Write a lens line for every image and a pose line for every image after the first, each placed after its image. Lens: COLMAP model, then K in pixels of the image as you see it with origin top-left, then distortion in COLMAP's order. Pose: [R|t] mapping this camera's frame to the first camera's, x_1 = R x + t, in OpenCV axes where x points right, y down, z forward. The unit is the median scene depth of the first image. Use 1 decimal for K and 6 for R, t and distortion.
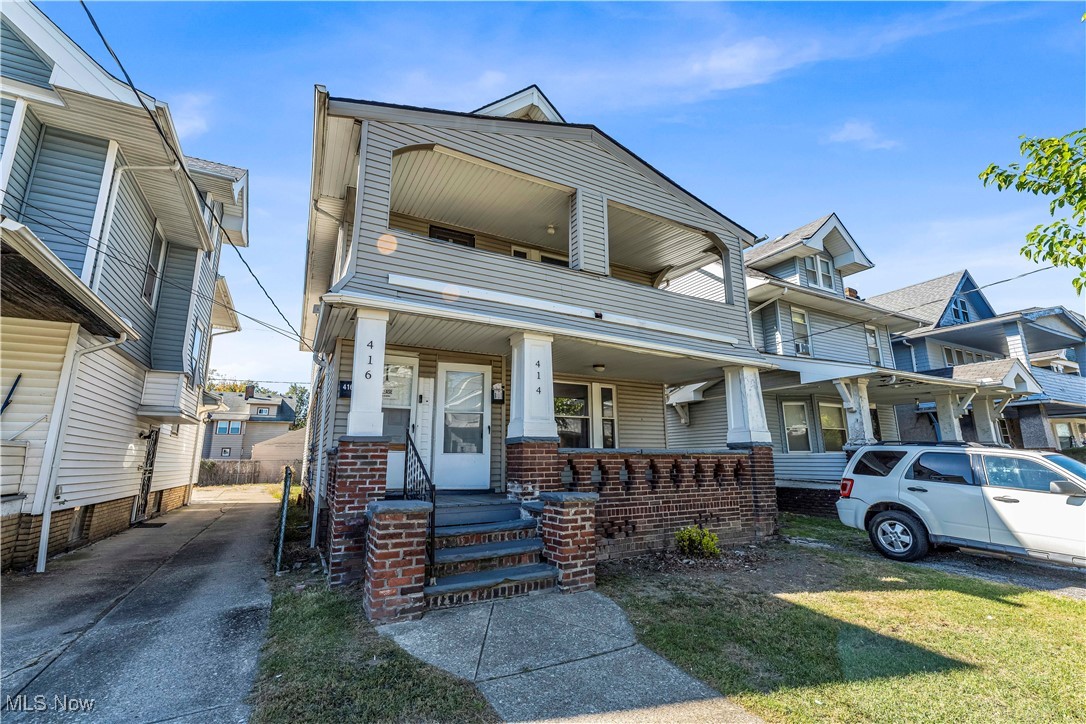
lens RADIAL K [[465.1, 0, 543.1], [0, 465.1, 364.3], [0, 0, 1]] dist [-0.001731, -0.000010]
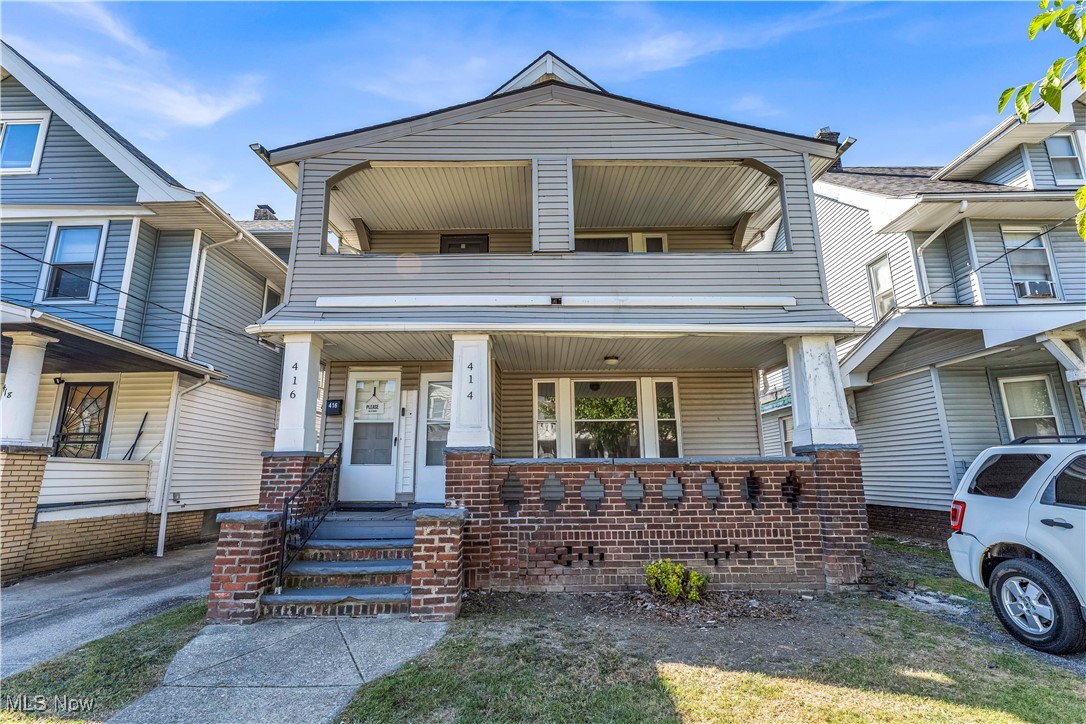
lens RADIAL K [[510.1, 0, 541.9], [0, 510.1, 362.0], [0, 0, 1]] dist [-0.001147, -0.000351]
pose [[0.878074, -0.104633, -0.466945, 0.558512], [0.100977, 0.994344, -0.032929, 0.036068], [0.467750, -0.018236, 0.883673, 0.179648]]
